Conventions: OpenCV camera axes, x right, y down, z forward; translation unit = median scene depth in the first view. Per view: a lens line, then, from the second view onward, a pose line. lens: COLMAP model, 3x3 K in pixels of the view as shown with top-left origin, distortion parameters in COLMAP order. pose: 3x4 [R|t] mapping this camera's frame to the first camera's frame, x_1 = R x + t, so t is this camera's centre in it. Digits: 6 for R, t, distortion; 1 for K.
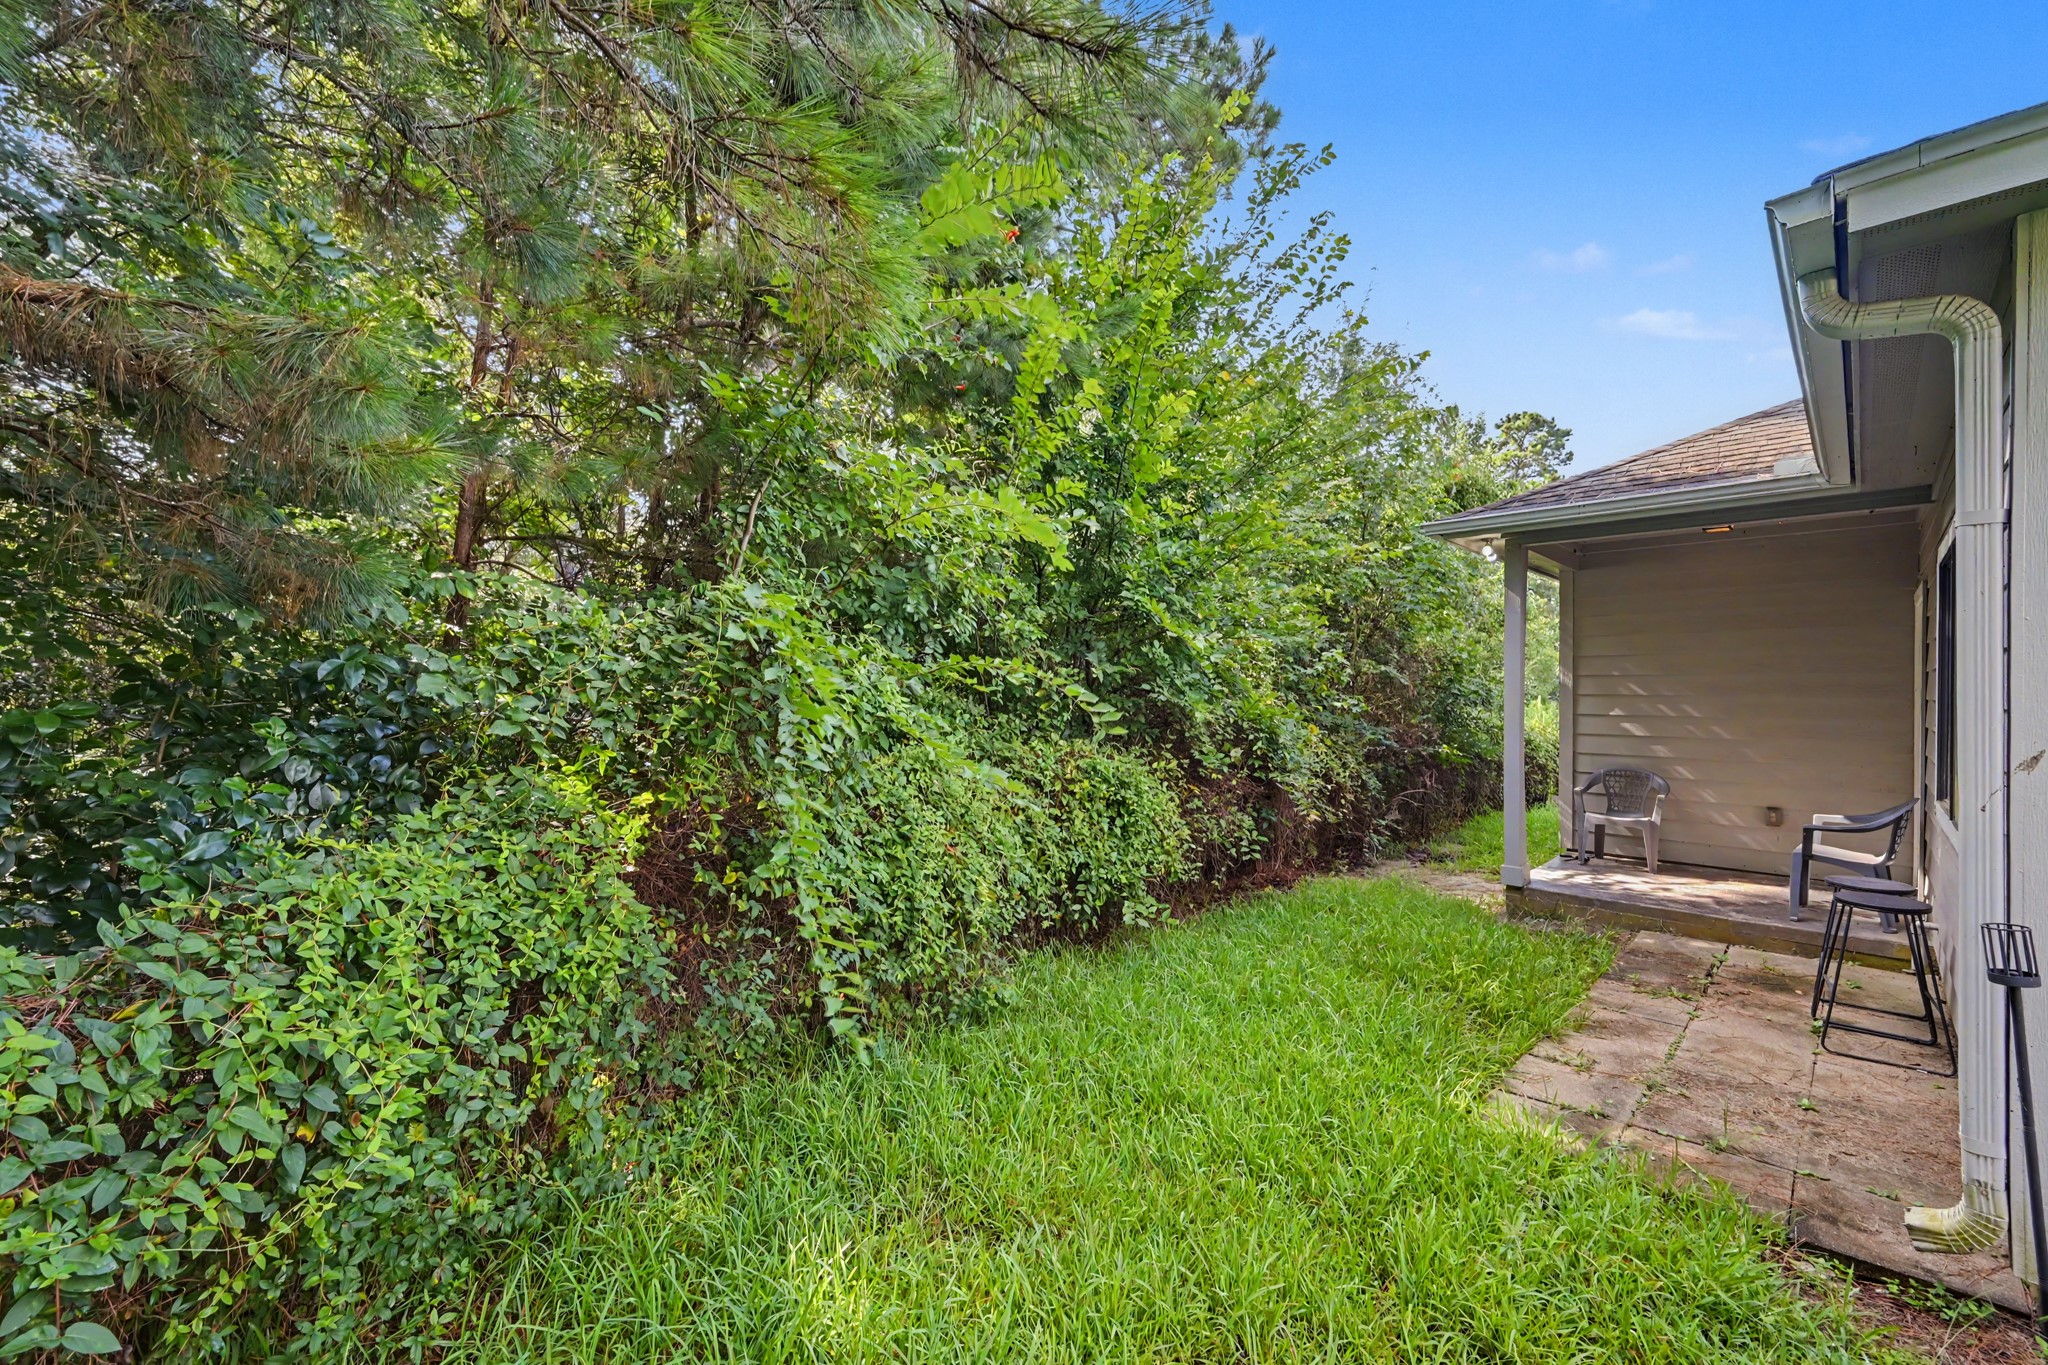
lens RADIAL K [[815.0, 0, 1038.9], [0, 815.0, 686.6], [0, 0, 1]] dist [0.000978, 0.000134]
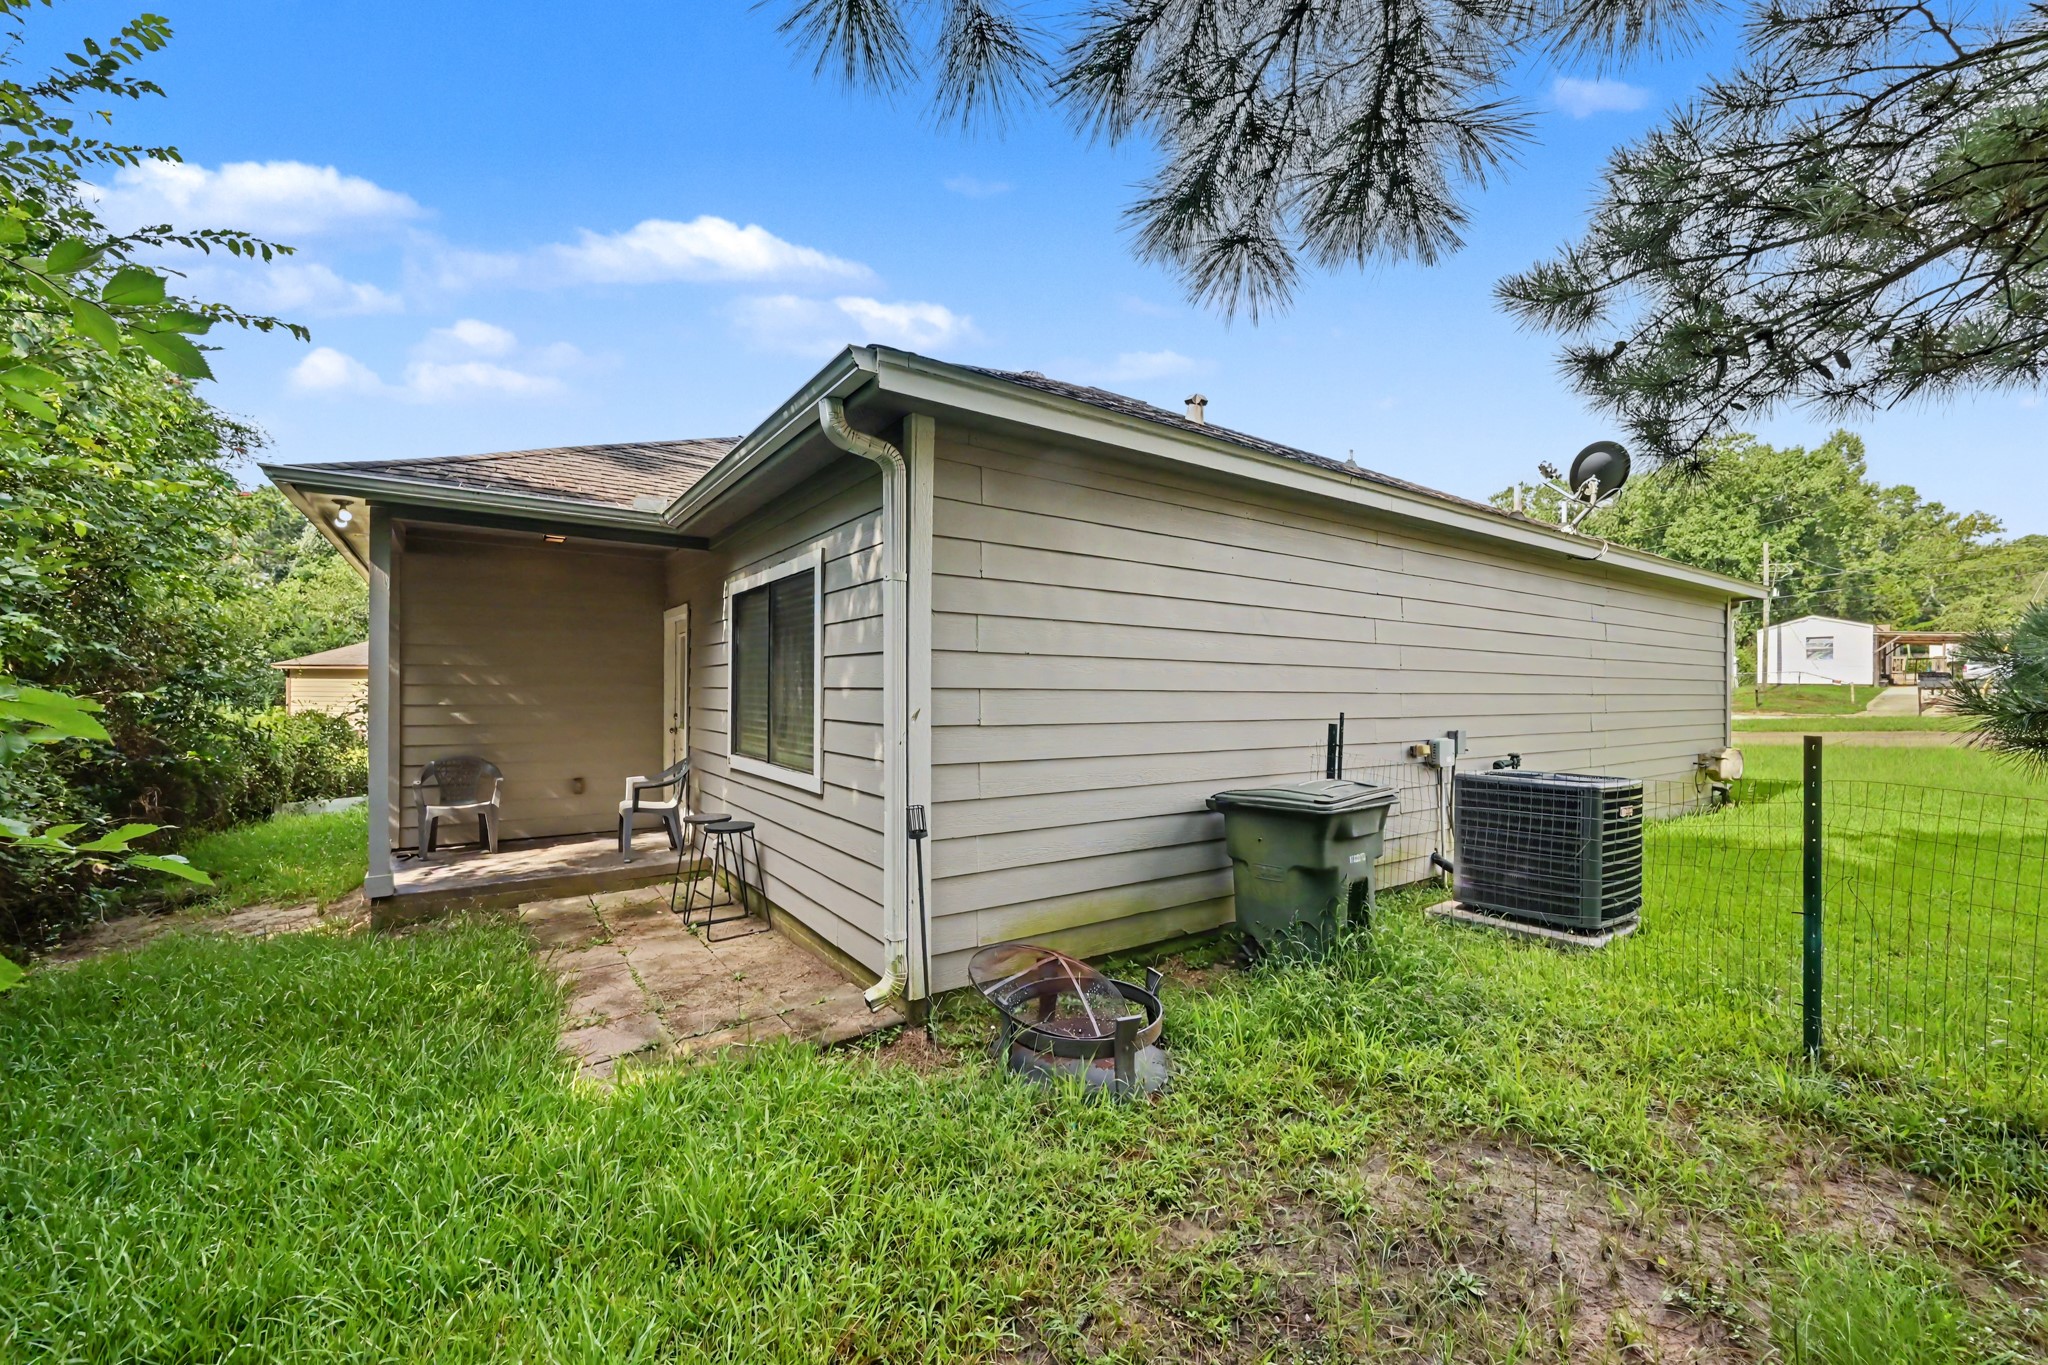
lens RADIAL K [[815.0, 0, 1038.9], [0, 815.0, 686.6], [0, 0, 1]] dist [0.000978, 0.000134]
pose [[0.172213, -0.000132, 0.985060, -0.230439], [-0.006179, 0.999980, 0.001214, 0.010935], [-0.985040, -0.006296, 0.172209, 0.181503]]
